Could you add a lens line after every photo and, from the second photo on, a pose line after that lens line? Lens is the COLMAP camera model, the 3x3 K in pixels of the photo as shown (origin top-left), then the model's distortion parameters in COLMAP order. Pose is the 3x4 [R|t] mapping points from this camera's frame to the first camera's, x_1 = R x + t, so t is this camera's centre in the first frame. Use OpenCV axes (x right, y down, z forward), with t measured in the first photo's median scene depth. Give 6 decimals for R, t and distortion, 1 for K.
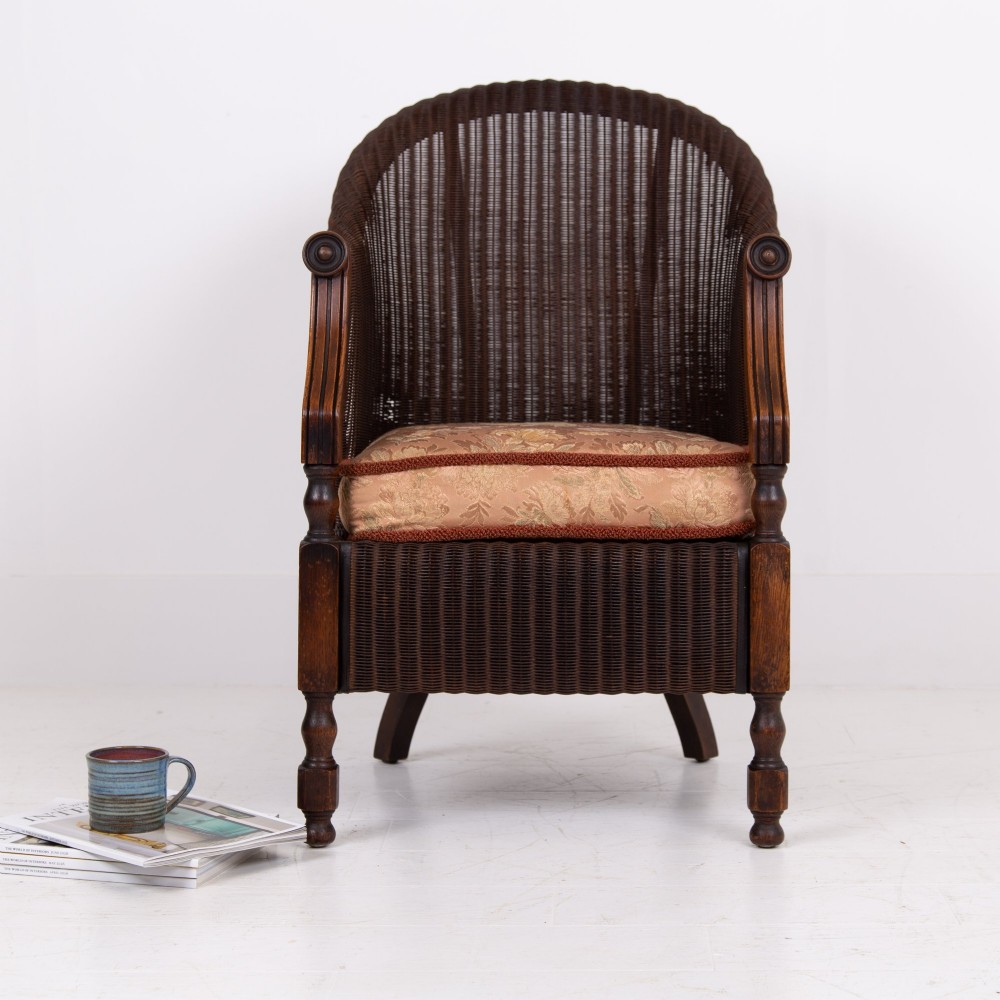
lens RADIAL K [[2094.0, 0, 499.3], [0, 2094.0, 506.4], [0, 0, 1]] dist [0.000051, 0.000000]
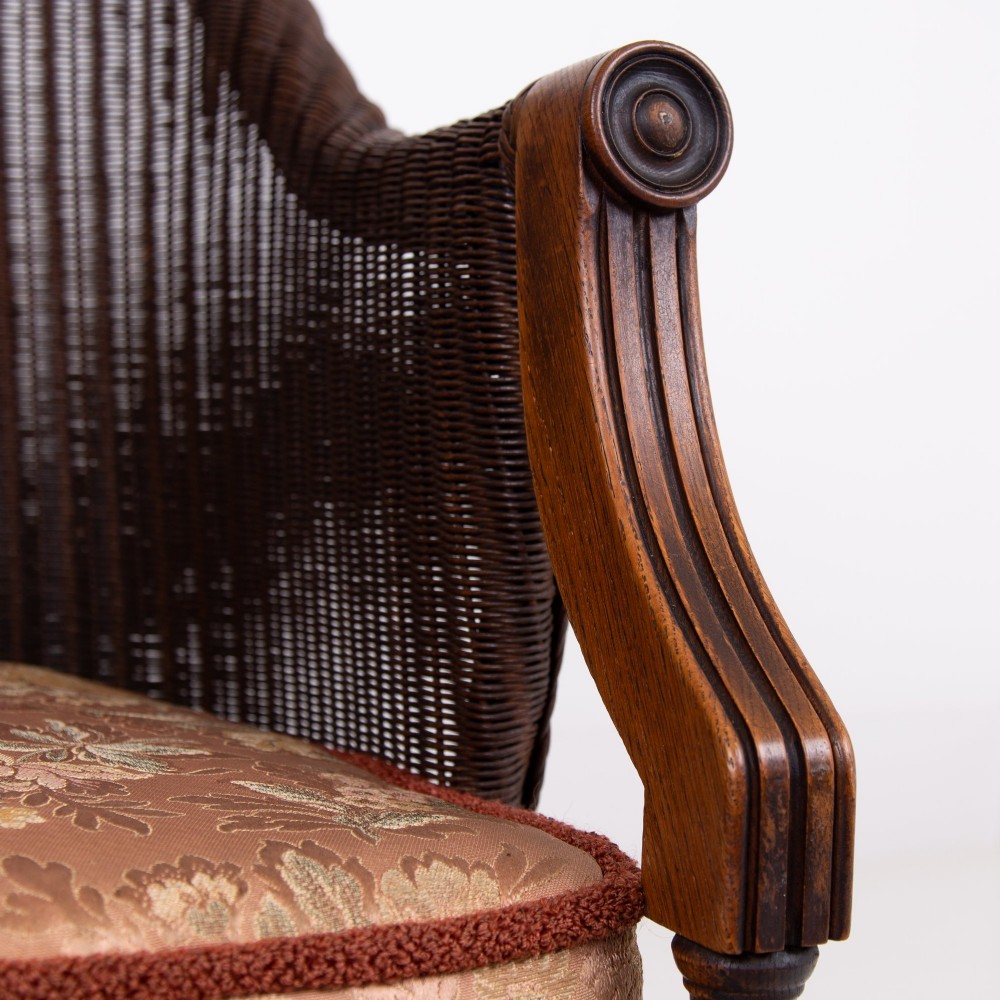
lens RADIAL K [[1789.3, 0, 501.3], [0, 1789.3, 497.0], [0, 0, 1]] dist [-0.014851, 0.000000]
pose [[0.849018, -0.001990, 0.528360, -0.009888], [0.003362, 0.999993, -0.001635, -0.069388], [-0.528353, 0.003164, 0.849019, 0.795163]]
